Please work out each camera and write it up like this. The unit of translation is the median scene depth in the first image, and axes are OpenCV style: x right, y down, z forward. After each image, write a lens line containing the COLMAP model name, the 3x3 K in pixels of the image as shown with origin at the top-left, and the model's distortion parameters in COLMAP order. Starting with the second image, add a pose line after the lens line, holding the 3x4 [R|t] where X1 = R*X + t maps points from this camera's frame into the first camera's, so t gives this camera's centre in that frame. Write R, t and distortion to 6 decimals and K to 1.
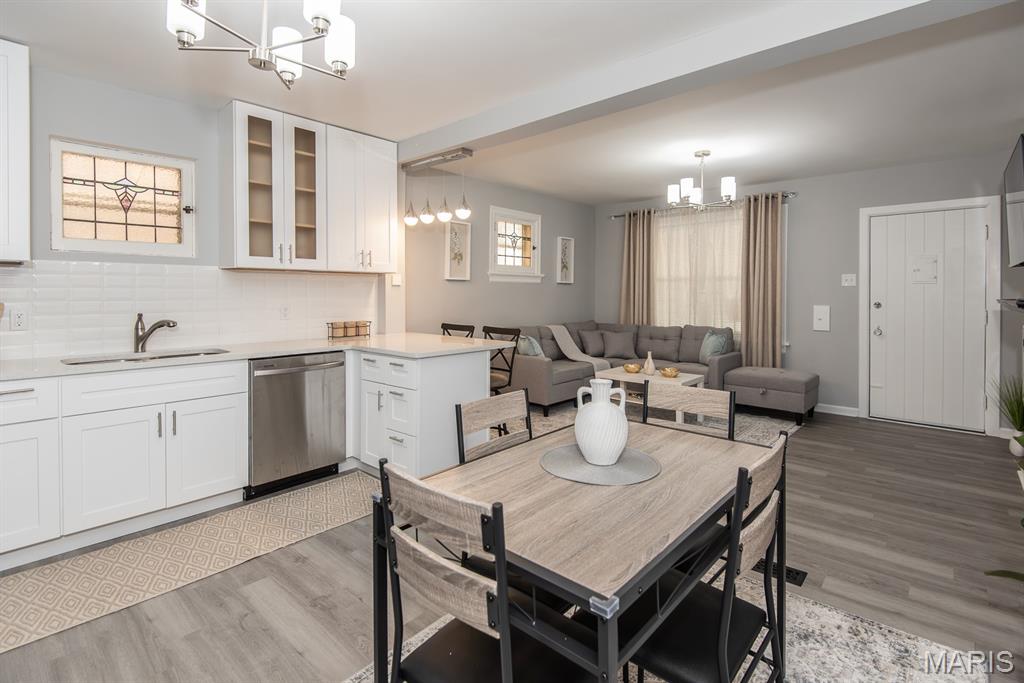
lens RADIAL K [[496.0, 0, 510.1], [0, 496.0, 305.1], [0, 0, 1]] dist [0.012391, -0.007439]
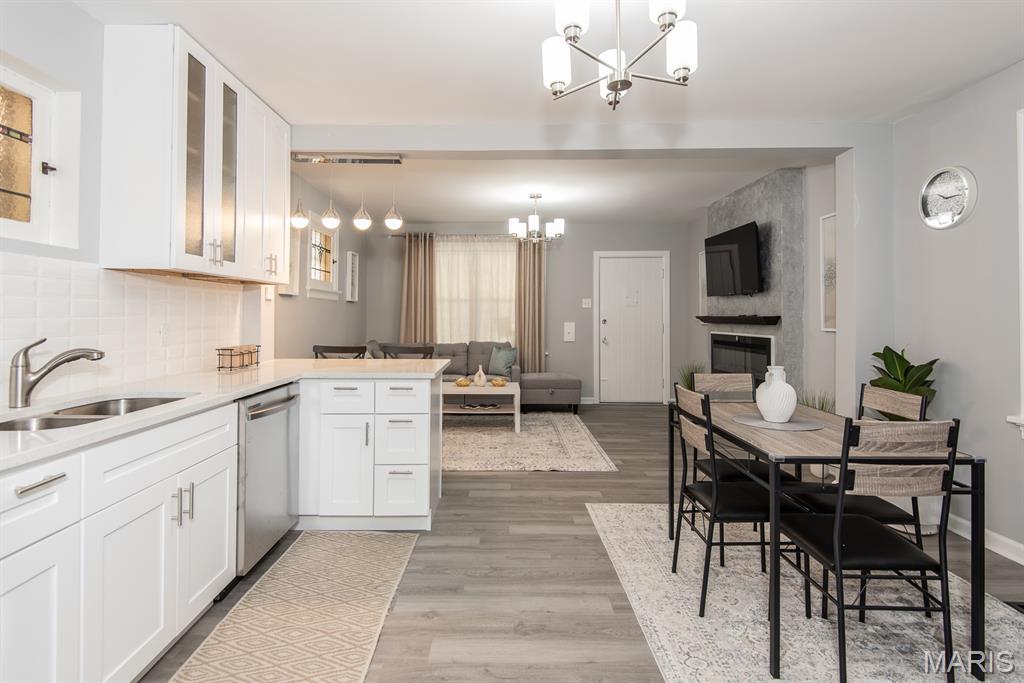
lens RADIAL K [[519.2, 0, 492.9], [0, 519.2, 316.1], [0, 0, 1]] dist [0.008754, 0.000872]
pose [[0.752079, 0.000587, 0.659072, -0.571901], [0.013878, 0.999764, -0.016727, 0.006076], [-0.658927, 0.021726, 0.751893, 0.145625]]
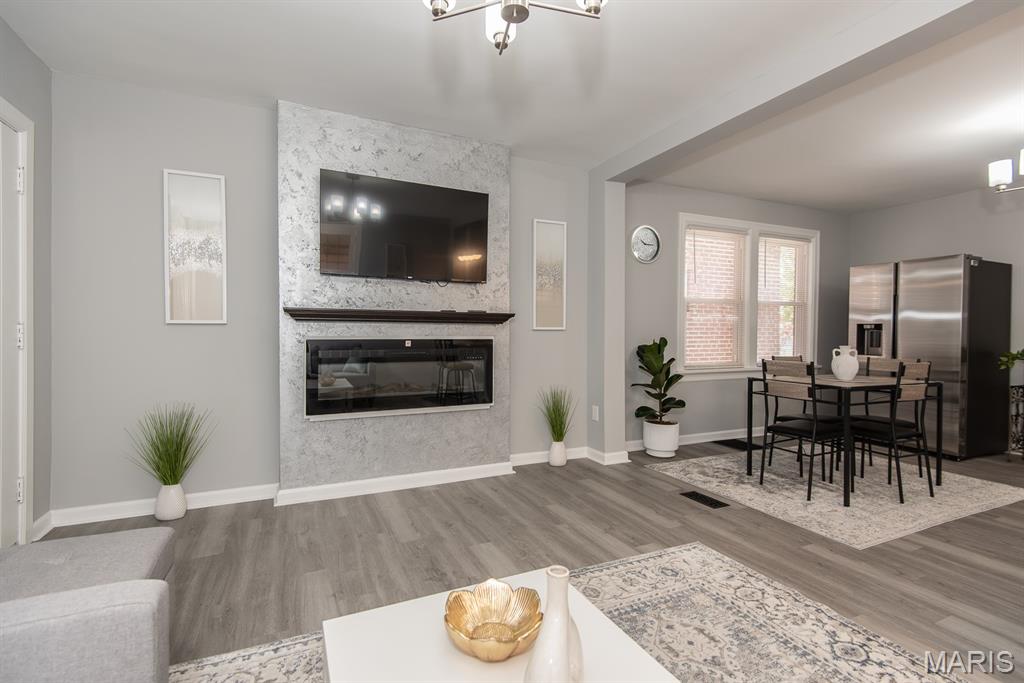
lens RADIAL K [[470.4, 0, 510.5], [0, 470.4, 335.0], [0, 0, 1]] dist [0.018575, -0.008575]
pose [[-0.919980, -0.005762, 0.391922, 0.293703], [0.003568, 0.999727, 0.023074, 0.016102], [-0.391948, 0.022626, -0.919709, 1.435248]]
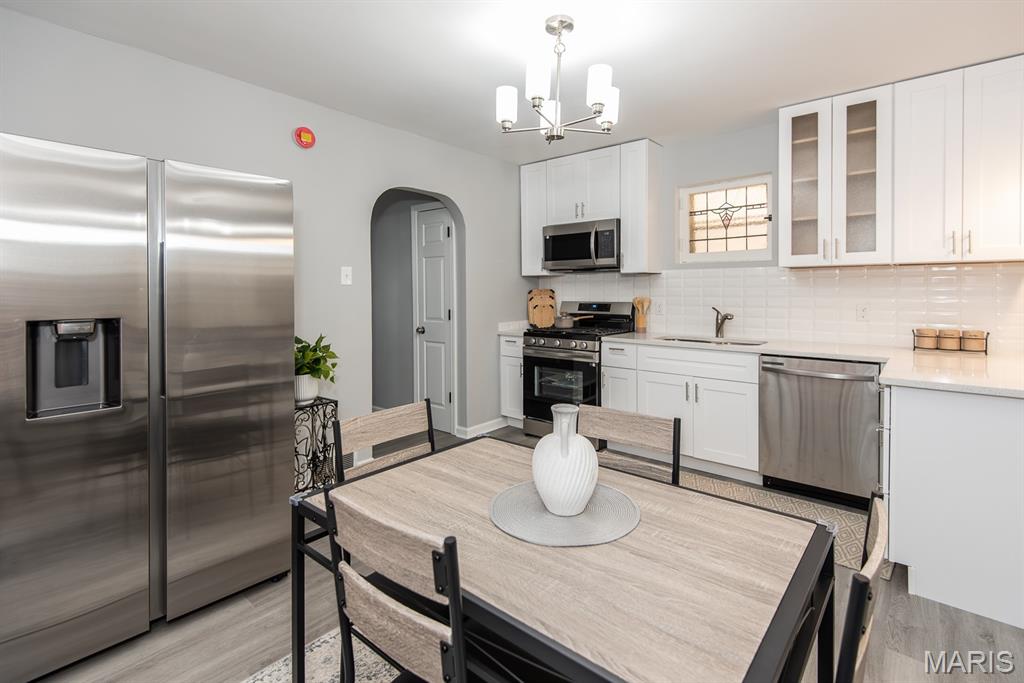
lens RADIAL K [[470.4, 0, 532.1], [0, 470.4, 301.7], [0, 0, 1]] dist [0.018575, -0.008575]
pose [[0.062613, 0.018414, -0.997868, 0.348103], [-0.024519, 0.999556, 0.016906, -0.005105], [0.997737, 0.023408, 0.063036, 0.345406]]
